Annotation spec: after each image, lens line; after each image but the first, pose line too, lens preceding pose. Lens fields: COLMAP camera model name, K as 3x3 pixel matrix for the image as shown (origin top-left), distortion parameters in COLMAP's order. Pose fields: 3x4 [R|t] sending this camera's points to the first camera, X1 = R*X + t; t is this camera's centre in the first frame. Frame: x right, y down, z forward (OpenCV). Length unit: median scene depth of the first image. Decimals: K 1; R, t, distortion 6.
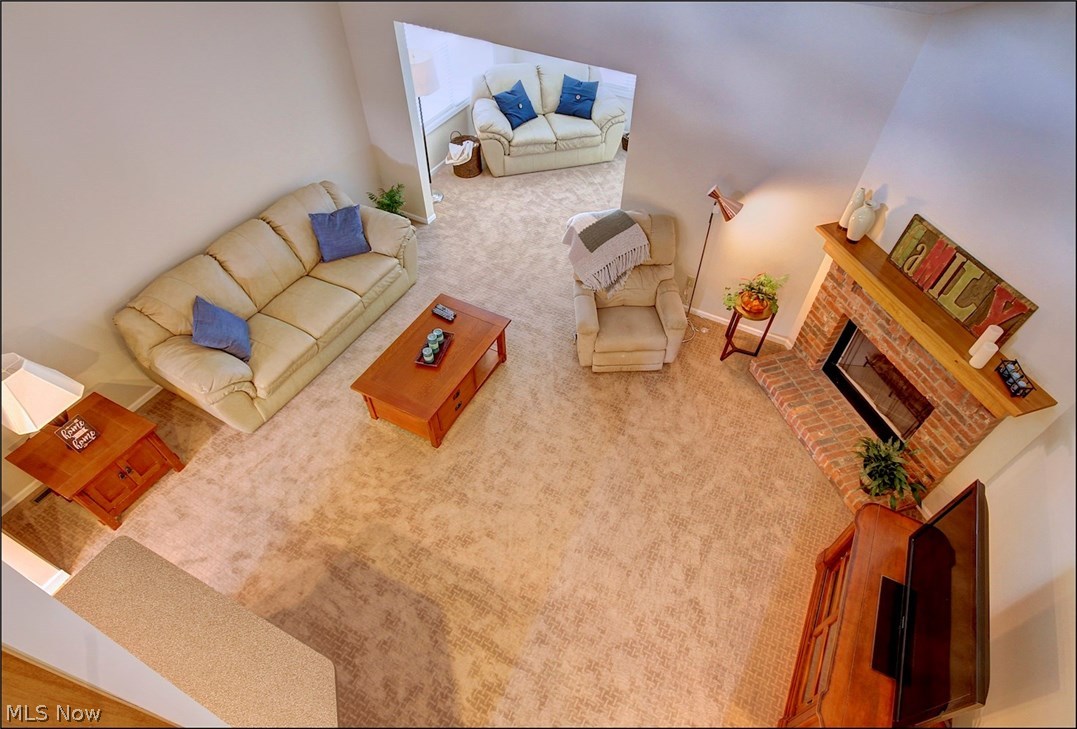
lens RADIAL K [[556.4, 0, 538.6], [0, 556.4, 365.0], [0, 0, 1]] dist [0.002421, -0.000012]
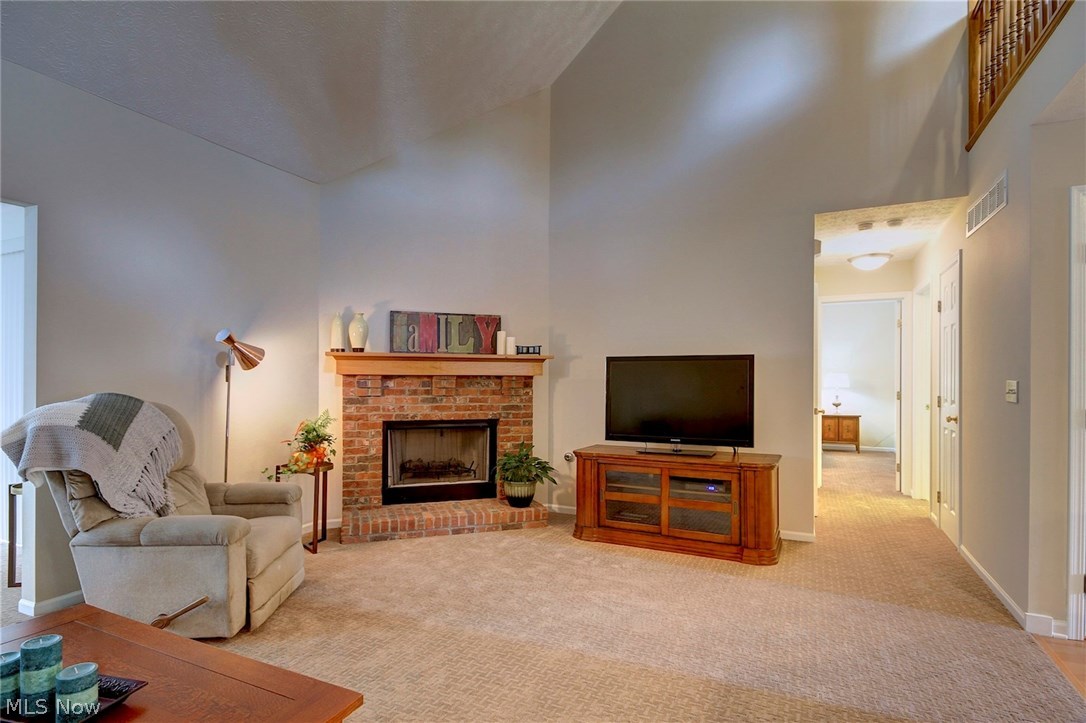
lens RADIAL K [[561.0, 0, 545.9], [0, 561.0, 367.6], [0, 0, 1]] dist [0.002421, -0.000012]
pose [[-0.019432, 0.005244, 0.999797, -0.600622], [0.740772, 0.671668, 0.010875, 0.063636], [-0.671475, 0.740833, -0.016936, 0.866858]]
